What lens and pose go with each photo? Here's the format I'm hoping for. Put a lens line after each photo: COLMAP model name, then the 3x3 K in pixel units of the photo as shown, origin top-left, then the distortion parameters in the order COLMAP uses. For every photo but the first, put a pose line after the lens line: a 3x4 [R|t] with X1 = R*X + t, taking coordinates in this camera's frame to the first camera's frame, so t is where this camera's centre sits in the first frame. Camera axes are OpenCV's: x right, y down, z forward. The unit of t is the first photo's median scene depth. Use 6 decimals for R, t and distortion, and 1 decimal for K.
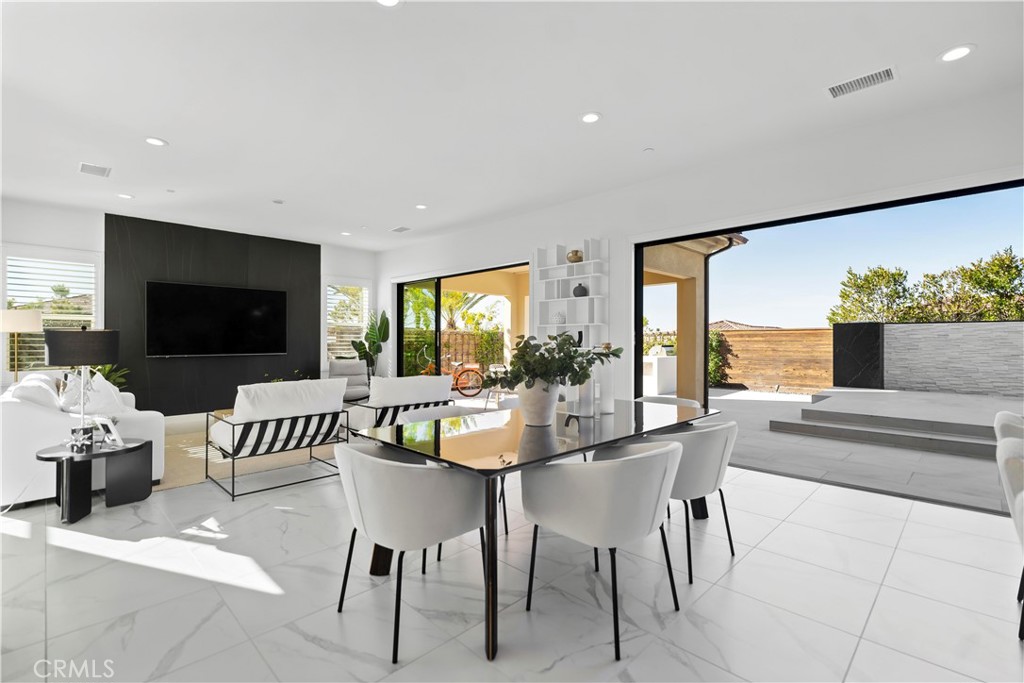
lens RADIAL K [[461.5, 0, 509.6], [0, 461.5, 338.6], [0, 0, 1]] dist [0.001078, 0.000474]
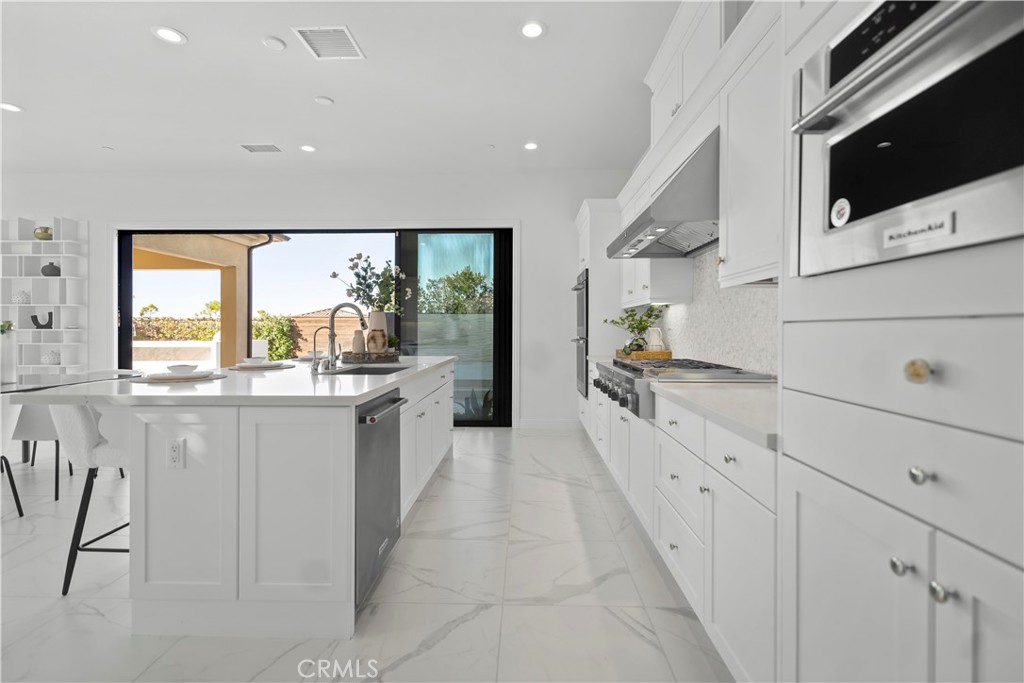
lens RADIAL K [[465.5, 0, 515.6], [0, 465.5, 331.0], [0, 0, 1]] dist [0.001430, 0.000170]
pose [[0.718557, -0.002748, 0.695463, 0.167985], [-0.004468, 0.999953, 0.008566, 0.010479], [-0.695454, -0.009262, 0.718511, -0.363549]]
